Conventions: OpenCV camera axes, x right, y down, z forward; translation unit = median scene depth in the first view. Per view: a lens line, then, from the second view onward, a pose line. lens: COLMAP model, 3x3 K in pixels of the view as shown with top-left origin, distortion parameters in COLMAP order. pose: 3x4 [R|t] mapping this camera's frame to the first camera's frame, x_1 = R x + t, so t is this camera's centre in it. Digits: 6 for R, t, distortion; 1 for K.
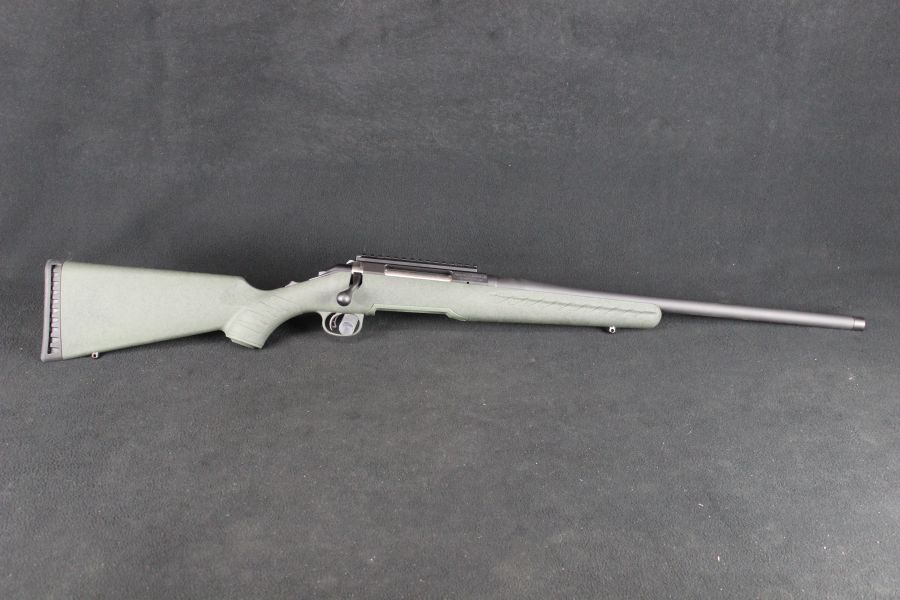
lens RADIAL K [[1112.7, 0, 450.0], [0, 1112.7, 300.0], [0, 0, 1]] dist [-0.063868, 0.072581]
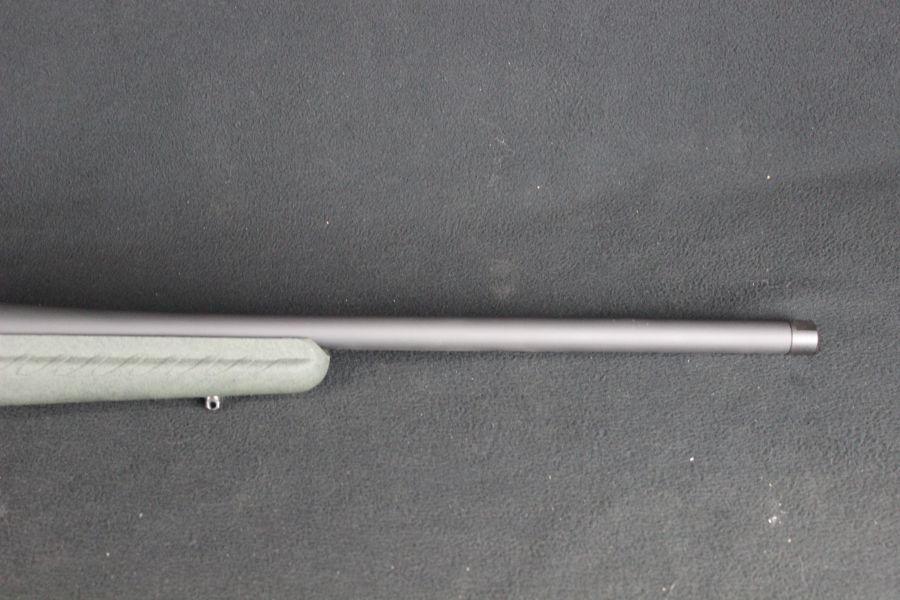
lens RADIAL K [[1112.7, 0, 450.0], [0, 1112.7, 300.0], [0, 0, 1]] dist [-0.063868, 0.072581]
pose [[0.996653, -0.079262, -0.020016, 0.259574], [0.081628, 0.978249, 0.190698, -0.088931], [0.004465, -0.191694, 0.981445, 0.622888]]
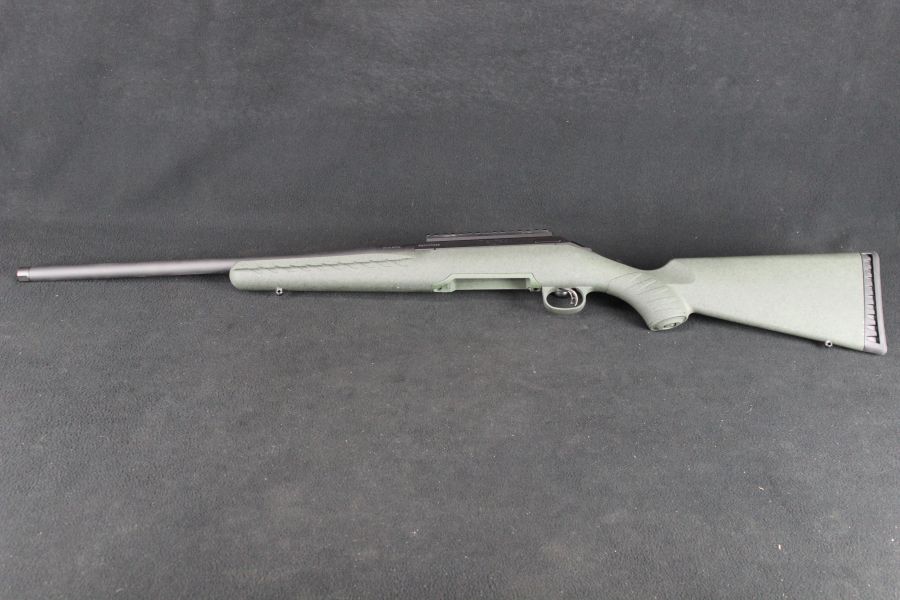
lens RADIAL K [[1112.7, 0, 450.0], [0, 1112.7, 300.0], [0, 0, 1]] dist [-0.063868, 0.072581]
pose [[0.998918, 0.036644, -0.028634, -0.016018], [-0.035332, 0.998360, 0.045048, -0.008251], [0.030238, -0.043987, 0.998574, 0.042511]]
